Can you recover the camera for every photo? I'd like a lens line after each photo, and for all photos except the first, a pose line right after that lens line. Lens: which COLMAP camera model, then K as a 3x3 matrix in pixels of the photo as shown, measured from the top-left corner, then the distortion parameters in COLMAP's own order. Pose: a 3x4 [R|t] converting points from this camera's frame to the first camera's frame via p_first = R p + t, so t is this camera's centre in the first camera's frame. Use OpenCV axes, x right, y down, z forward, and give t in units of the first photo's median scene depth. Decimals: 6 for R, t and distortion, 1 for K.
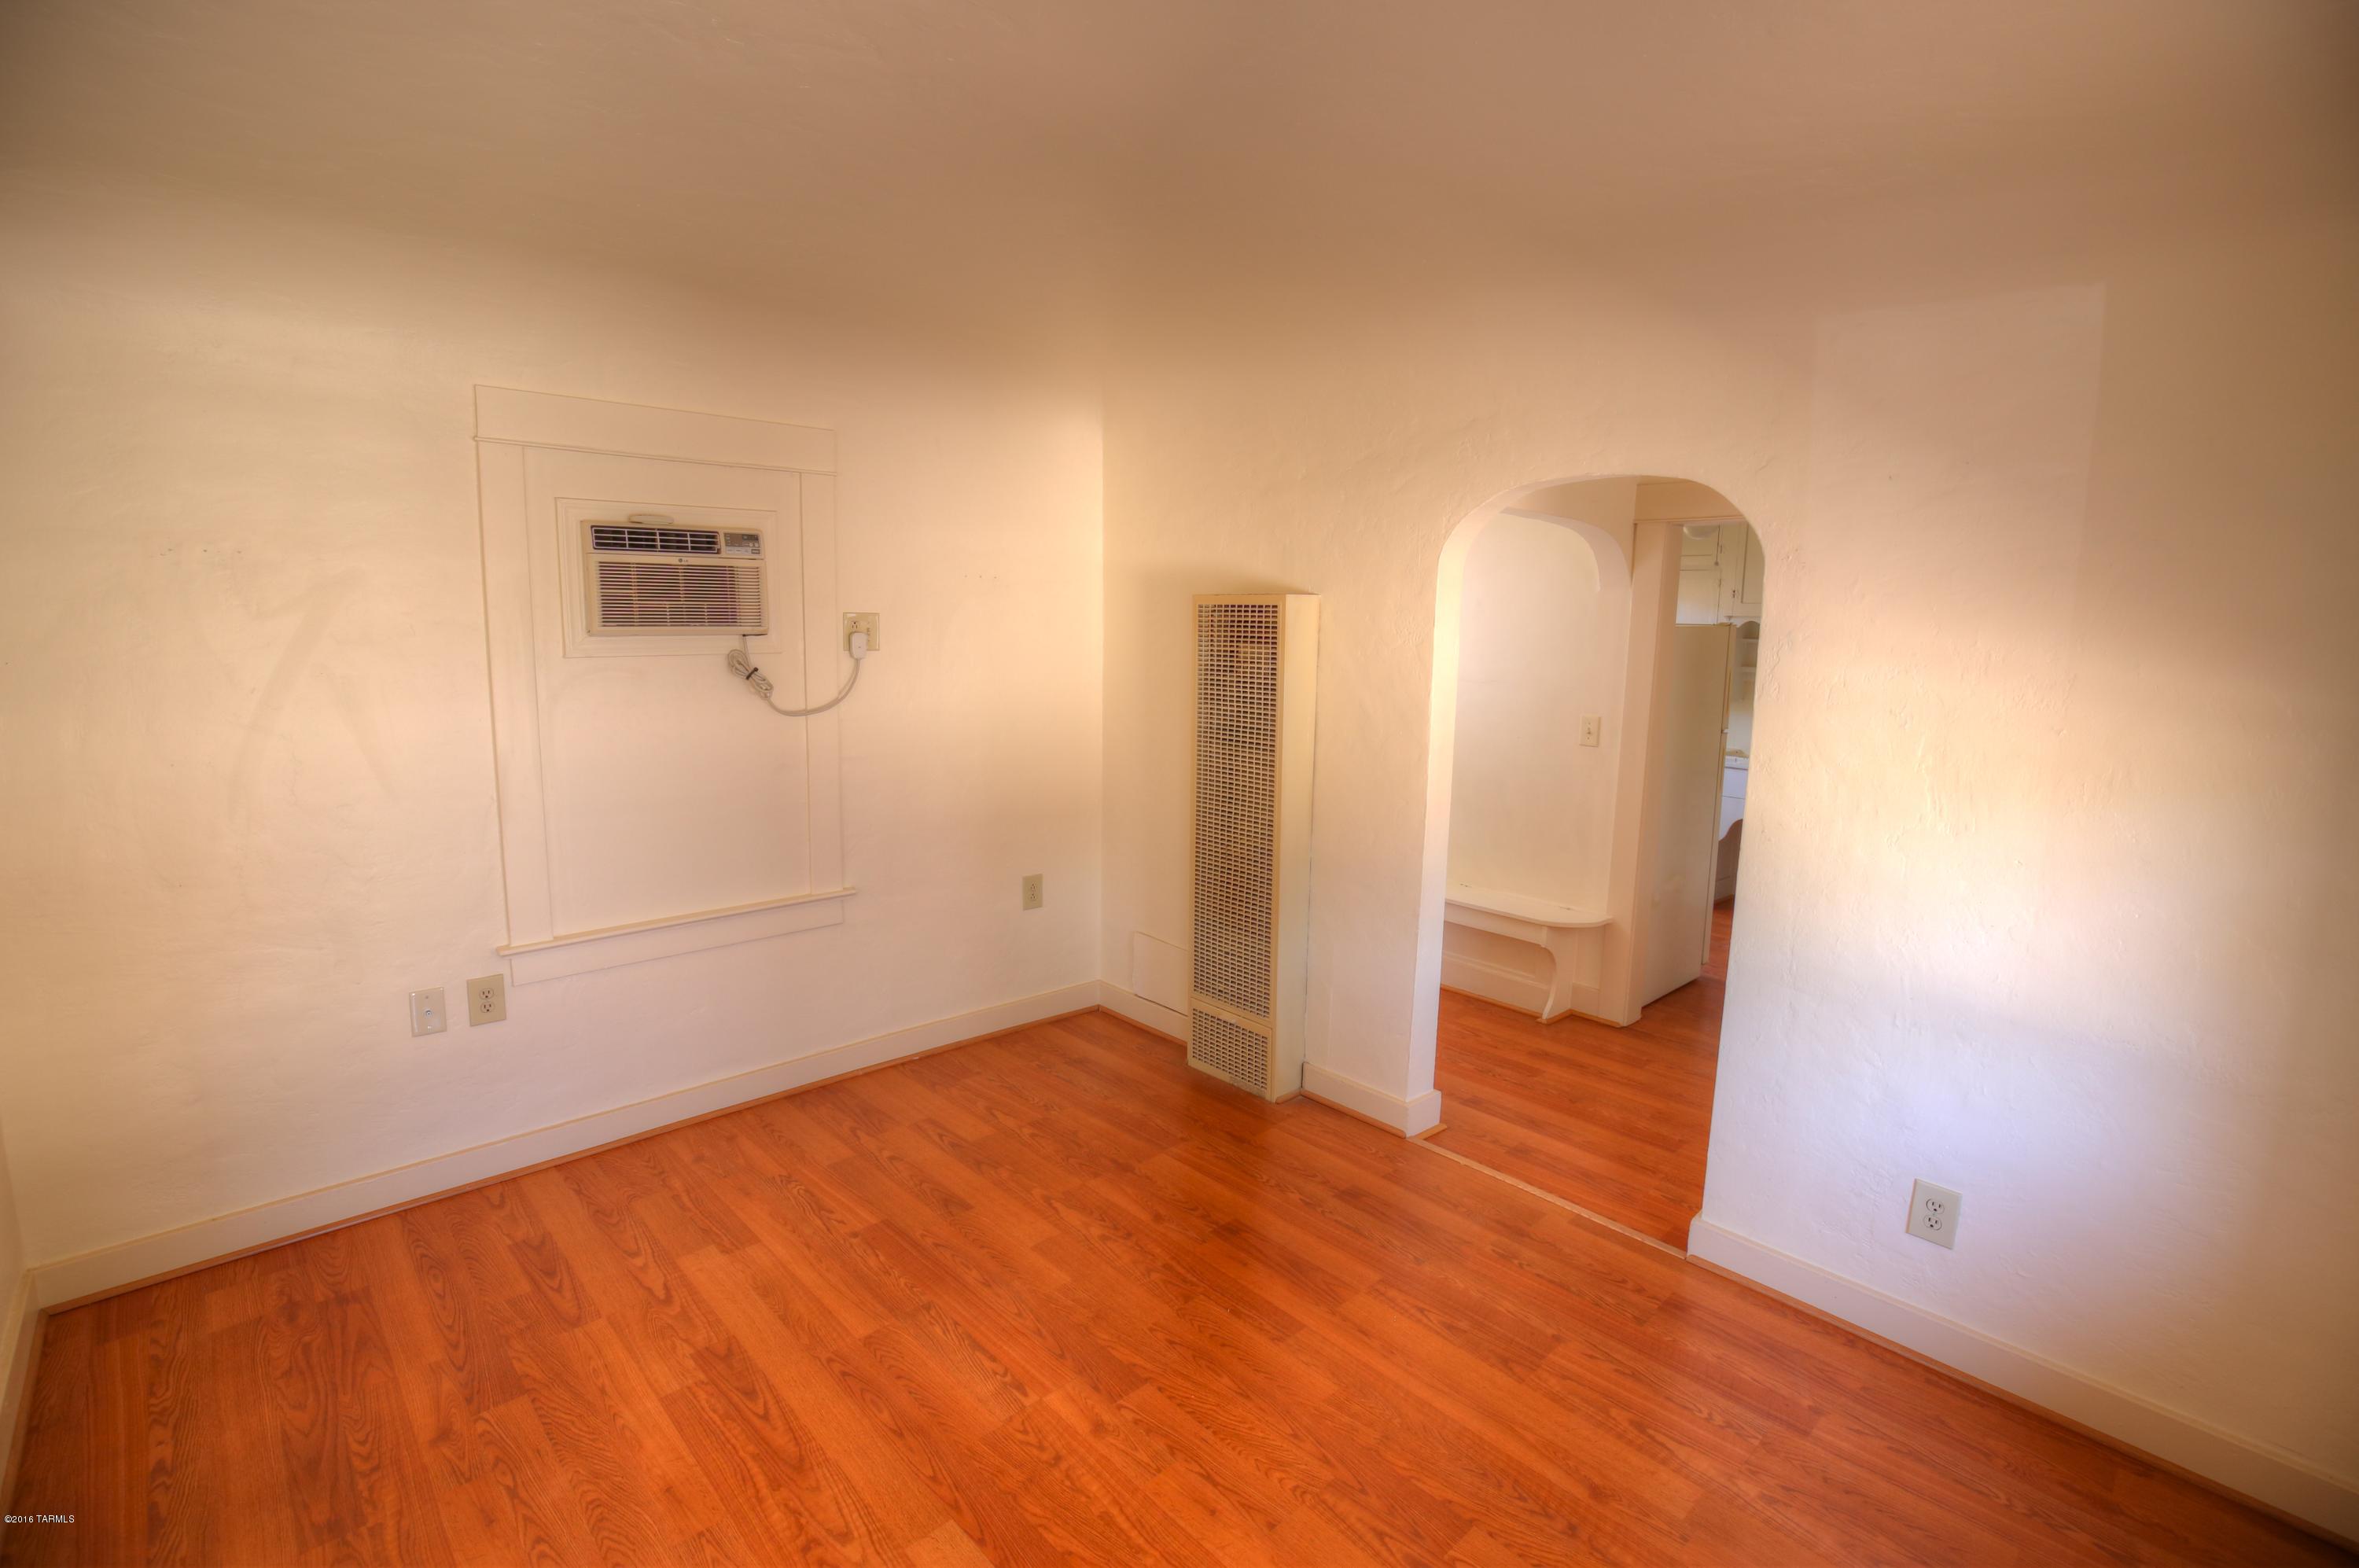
lens RADIAL K [[1078.7, 0, 1179.5], [0, 1078.7, 784.0], [0, 0, 1]] dist [-0.029785, 0.000912]
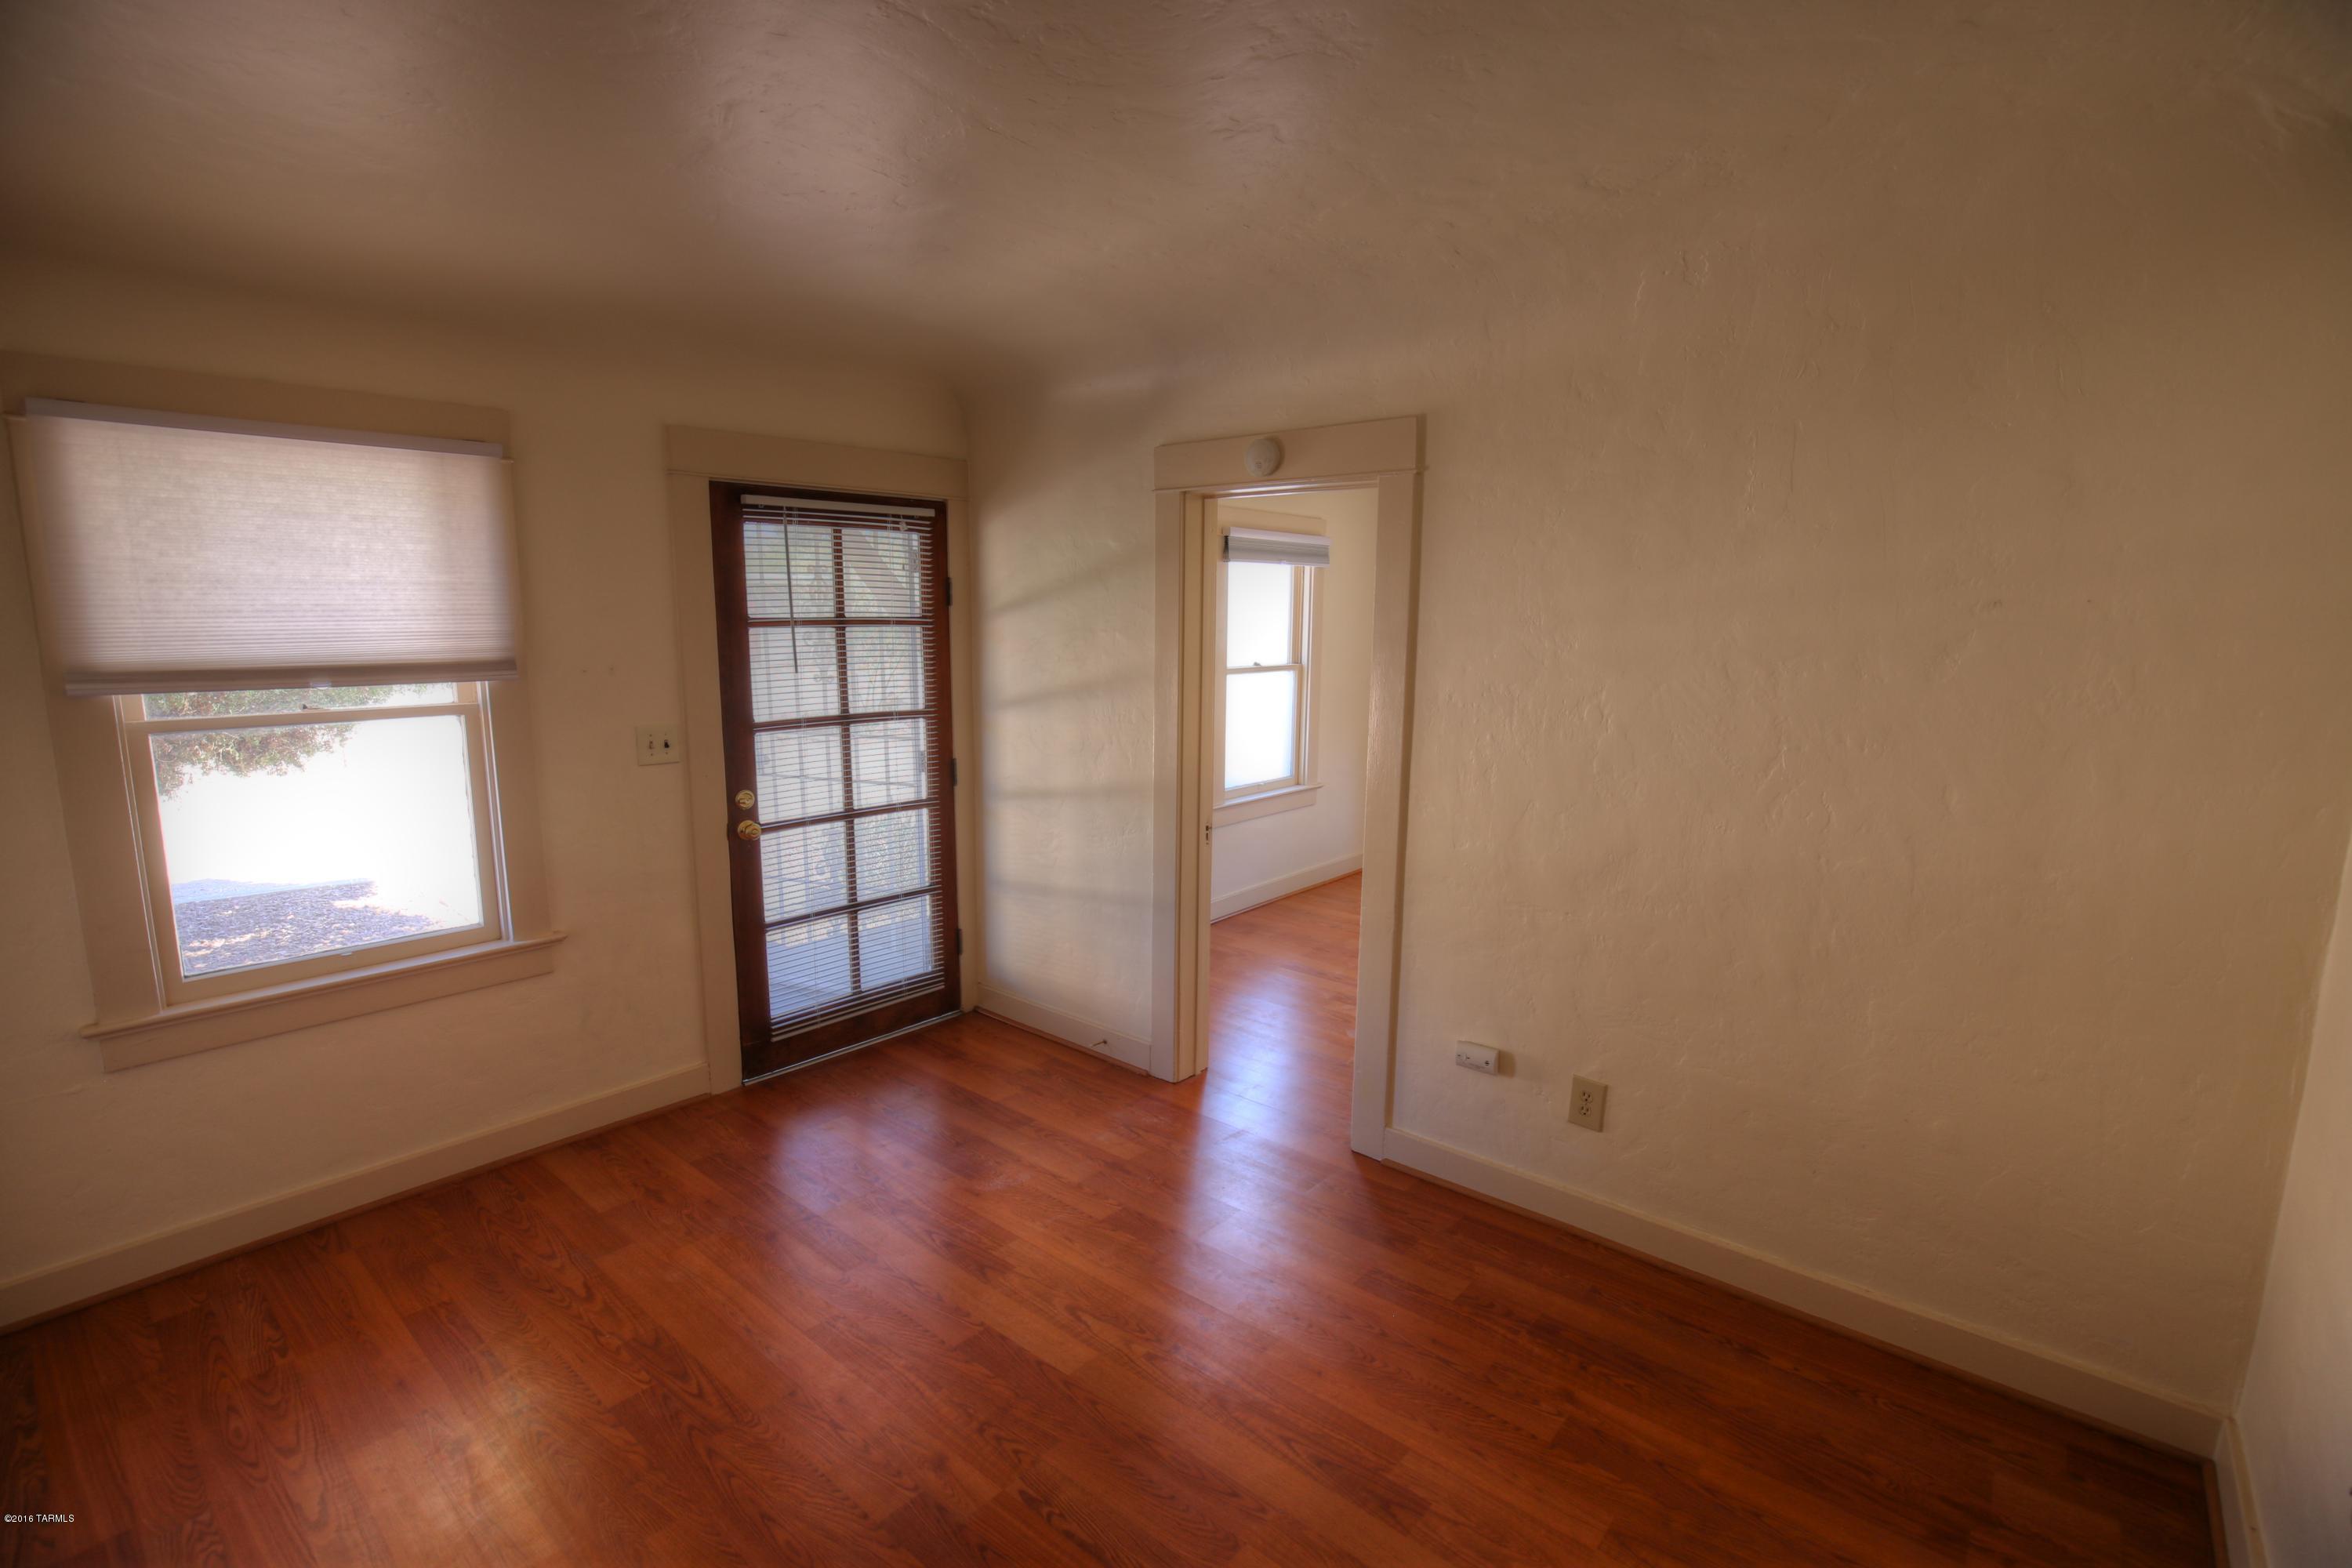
lens RADIAL K [[1111.9, 0, 1176.0], [0, 1111.9, 784.0], [0, 0, 1]] dist [0.007190, 0.000312]
pose [[-0.994175, -0.001924, -0.107759, -0.128907], [-0.036262, 0.947522, 0.317626, -0.219269], [0.101492, 0.319684, -0.942073, 1.284493]]
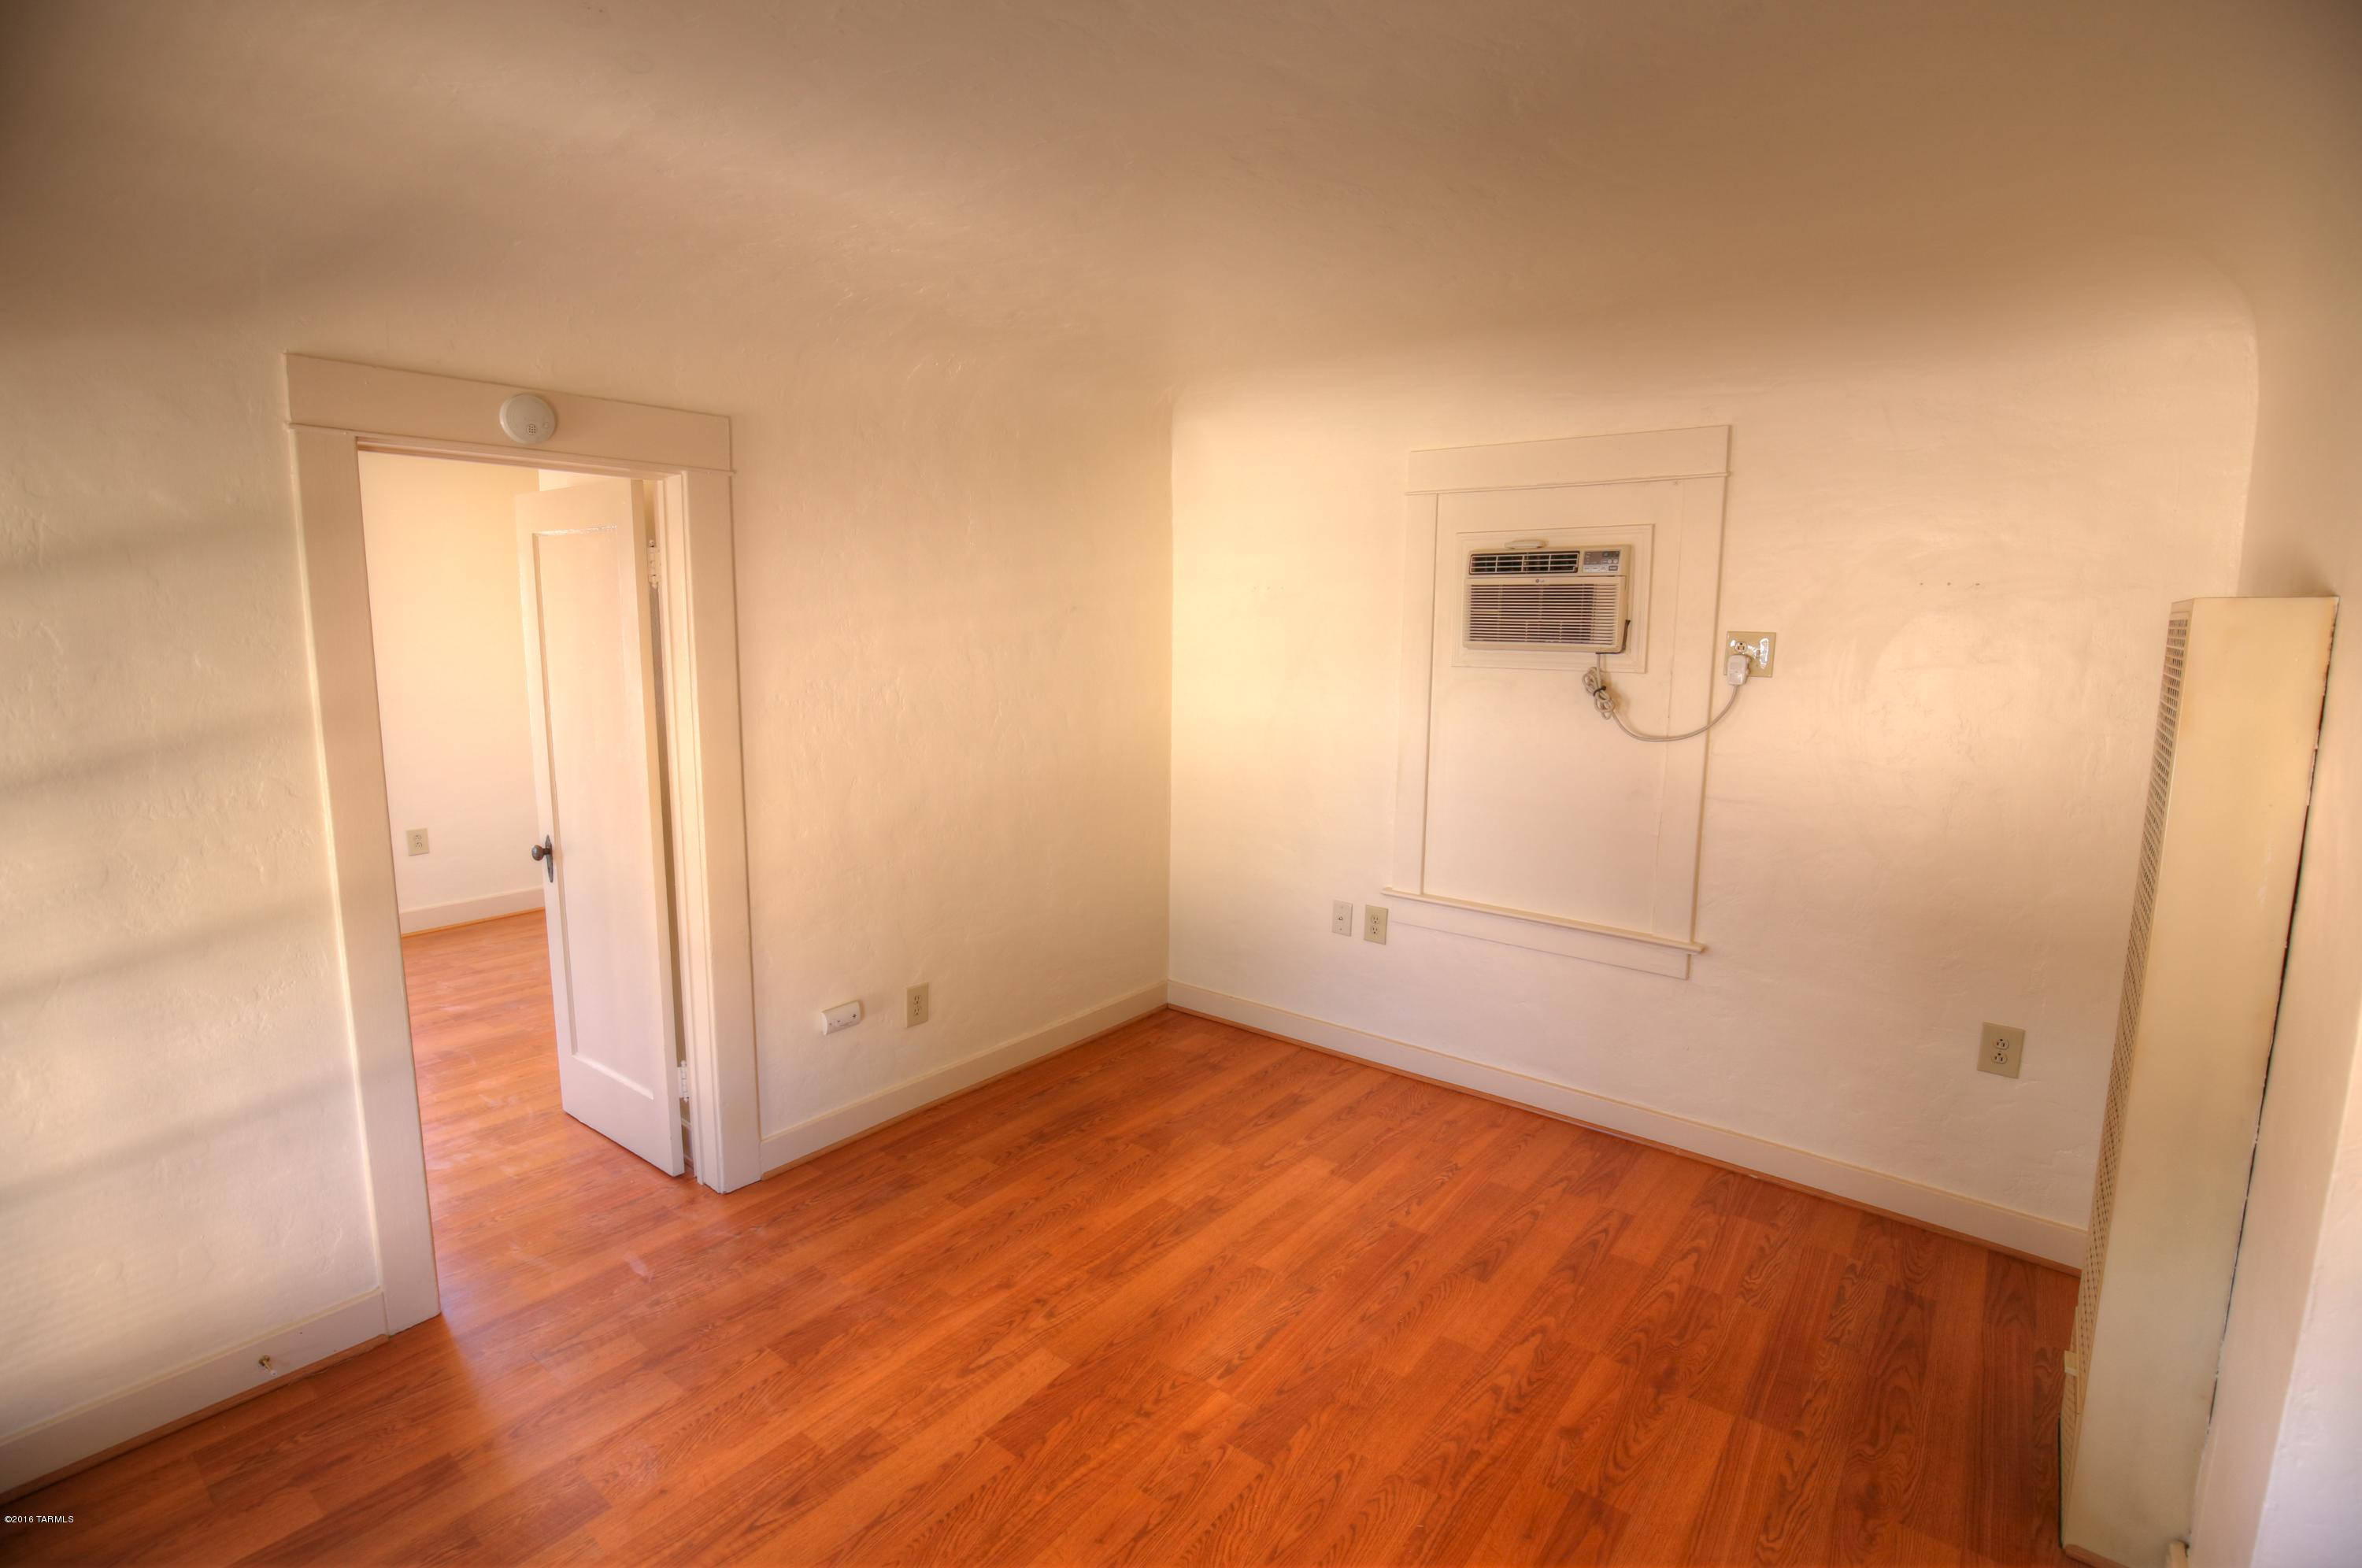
lens RADIAL K [[1080.0, 0, 1181.0], [0, 1080.0, 784.0], [0, 0, 1]] dist [-0.029785, 0.000912]
pose [[0.145745, 0.136862, -0.979810, 0.593177], [-0.164484, 0.979953, 0.112416, -0.076278], [0.975553, 0.144779, 0.165335, 0.534253]]
